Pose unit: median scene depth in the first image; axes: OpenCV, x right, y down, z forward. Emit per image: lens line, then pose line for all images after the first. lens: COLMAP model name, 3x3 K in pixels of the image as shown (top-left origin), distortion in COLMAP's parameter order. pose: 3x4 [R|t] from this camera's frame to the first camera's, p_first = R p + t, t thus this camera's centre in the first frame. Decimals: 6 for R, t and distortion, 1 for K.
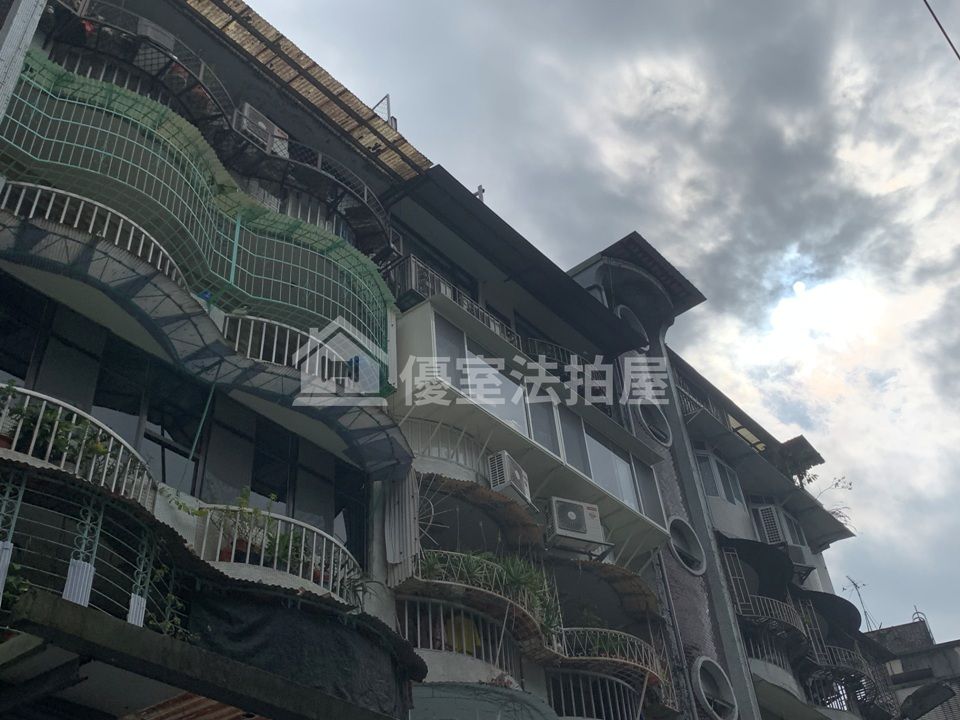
lens RADIAL K [[1051.9, 0, 517.2], [0, 1051.9, 351.1], [0, 0, 1]] dist [0.023095, 0.000000]
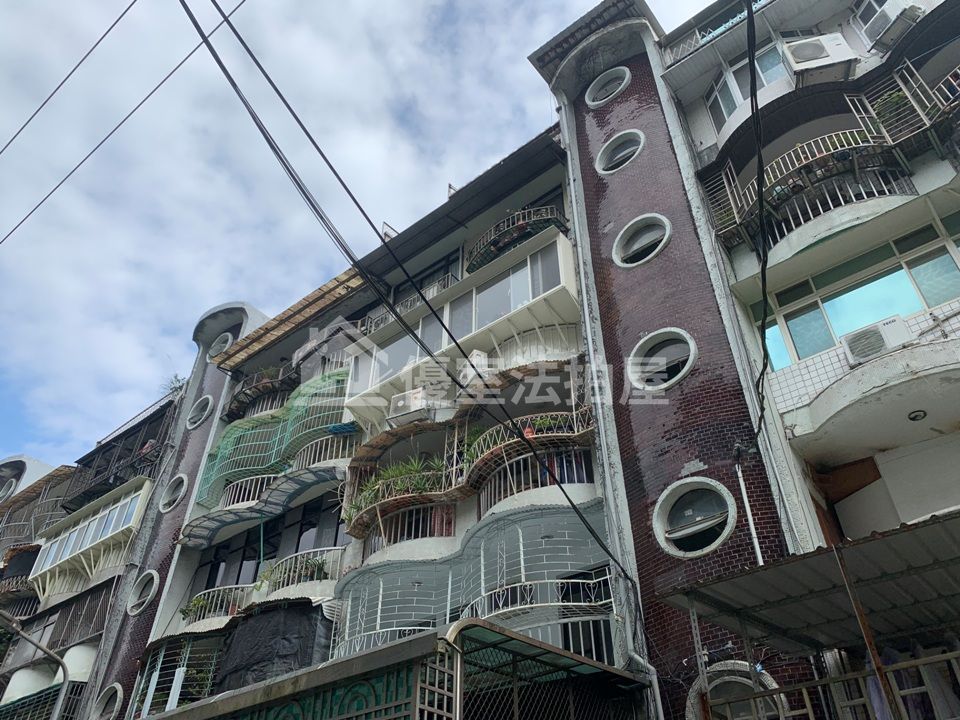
lens RADIAL K [[733.0, 0, 484.8], [0, 733.0, 355.4], [0, 0, 1]] dist [0.053398, -0.099170]
pose [[0.015010, -0.581385, -0.813490, 0.838601], [0.662327, 0.615275, -0.427503, 0.572501], [0.749064, -0.532380, 0.394302, 0.728747]]
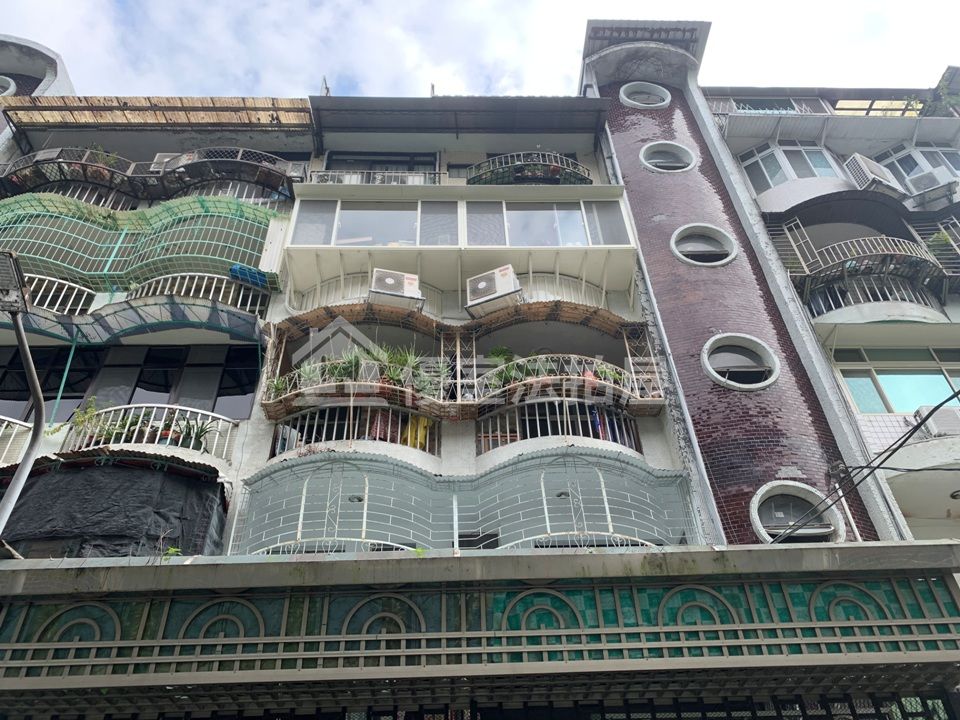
lens RADIAL K [[733.0, 0, 493.0], [0, 733.0, 351.5], [0, 0, 1]] dist [0.053398, -0.099170]
pose [[0.660709, -0.459841, -0.593305, 0.500212], [0.484971, 0.864786, -0.130184, 0.336809], [0.572946, -0.201722, 0.794381, 0.426805]]
